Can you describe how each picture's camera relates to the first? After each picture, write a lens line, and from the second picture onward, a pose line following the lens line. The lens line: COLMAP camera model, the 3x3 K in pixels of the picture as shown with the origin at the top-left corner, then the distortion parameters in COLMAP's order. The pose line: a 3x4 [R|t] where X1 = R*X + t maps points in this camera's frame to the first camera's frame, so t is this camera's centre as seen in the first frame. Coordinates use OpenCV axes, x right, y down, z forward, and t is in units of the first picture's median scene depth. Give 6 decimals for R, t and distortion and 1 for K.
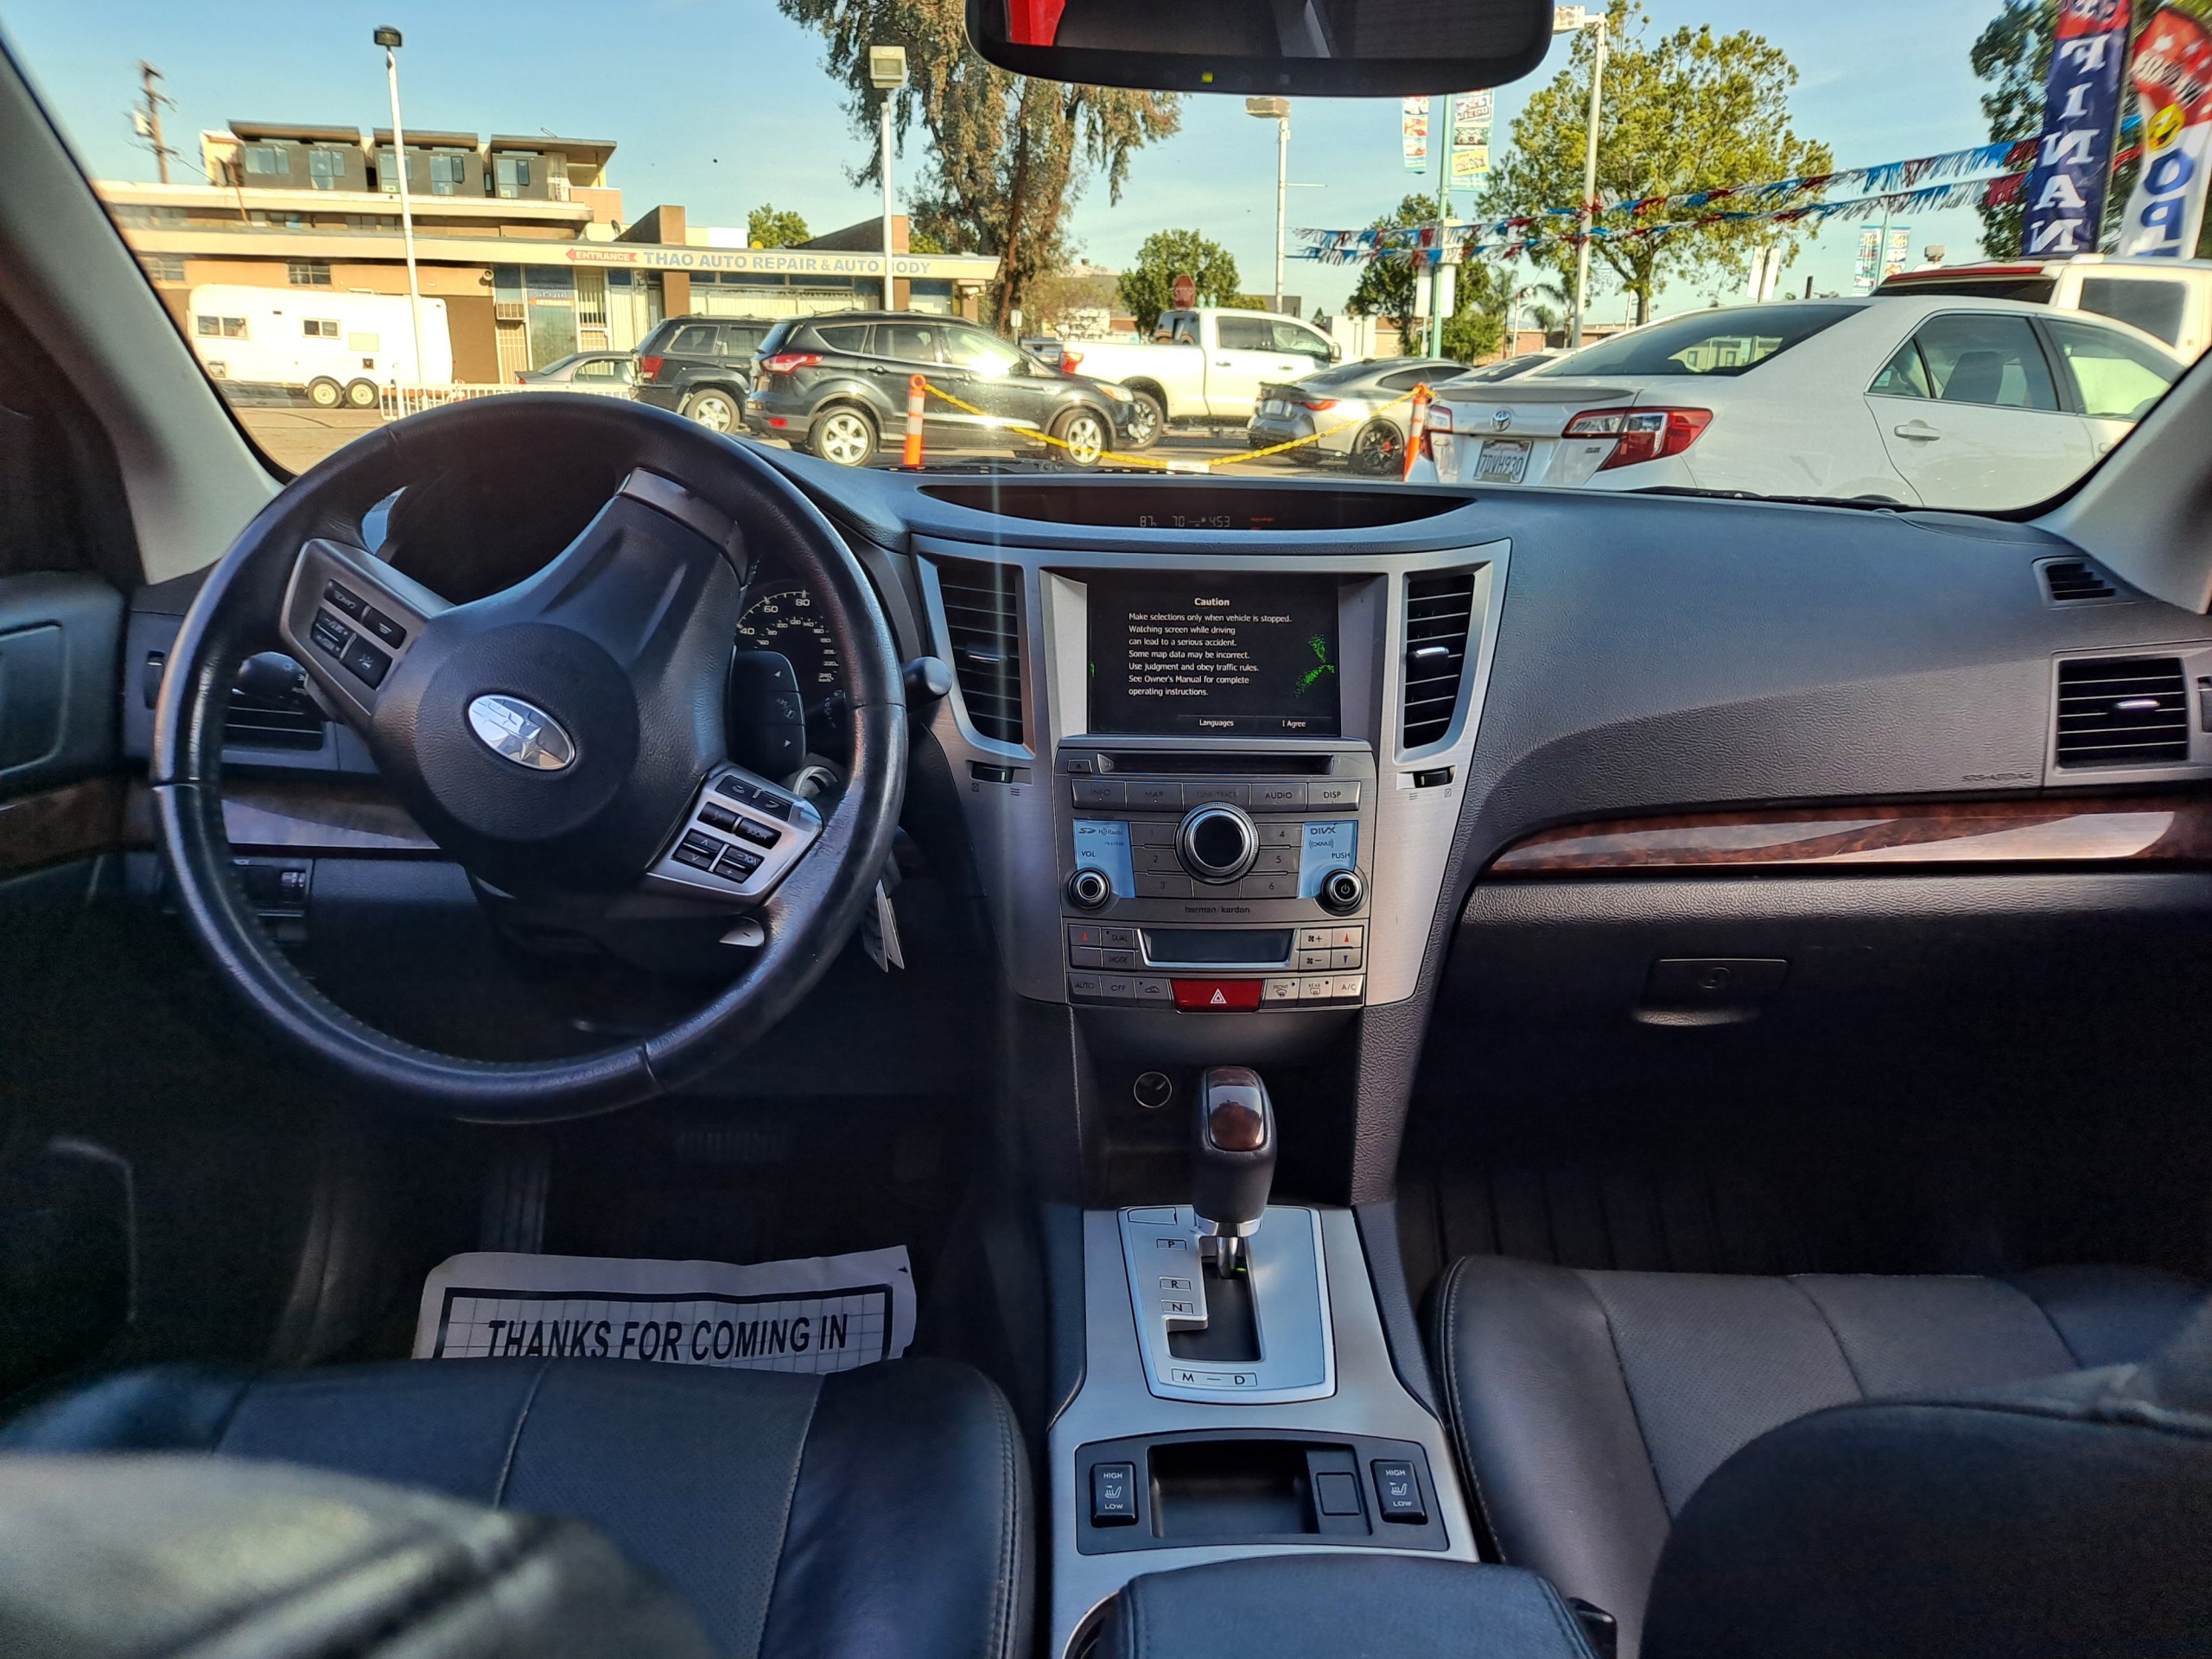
lens RADIAL K [[1644.7, 0, 1110.7], [0, 1644.7, 826.1], [0, 0, 1]] dist [0.036150, -0.020964]
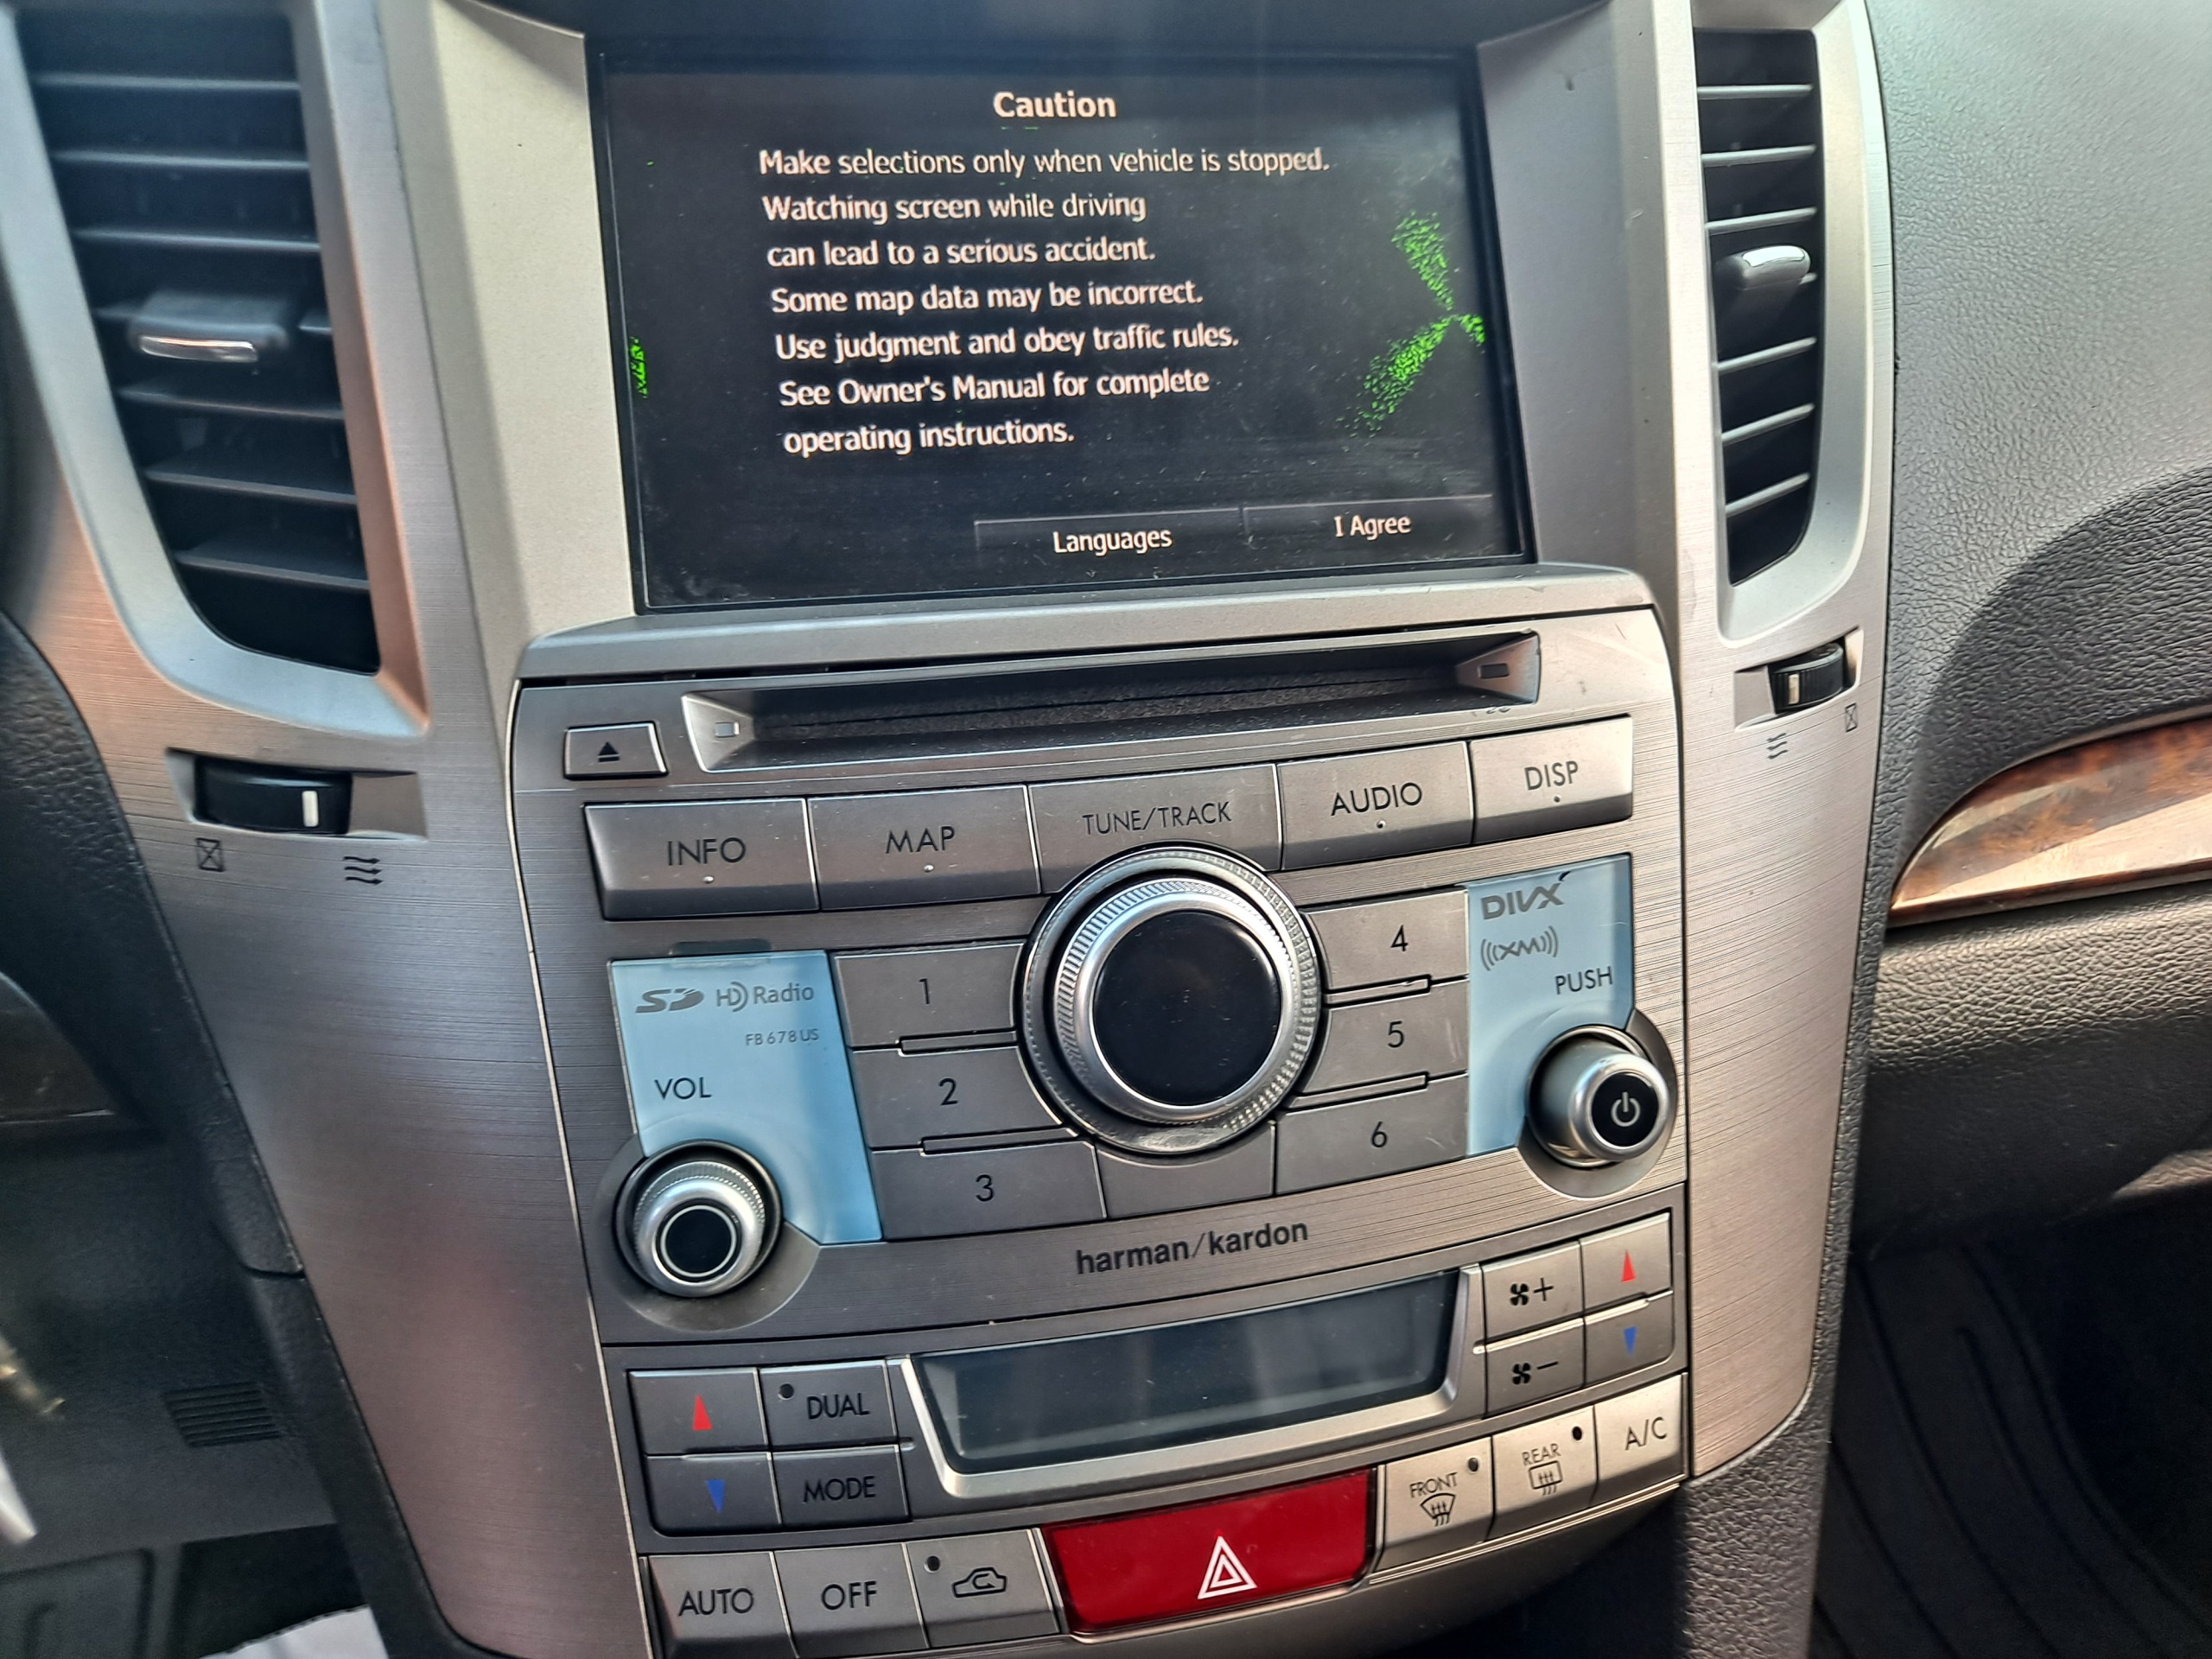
lens RADIAL K [[1644.7, 0, 1090.6], [0, 1644.7, 817.8], [0, 0, 1]] dist [0.036150, -0.020964]
pose [[0.981792, -0.091903, 0.166249, 0.009653], [0.071723, 0.989741, 0.123567, -0.050916], [-0.175899, -0.109393, 0.978311, 0.719508]]
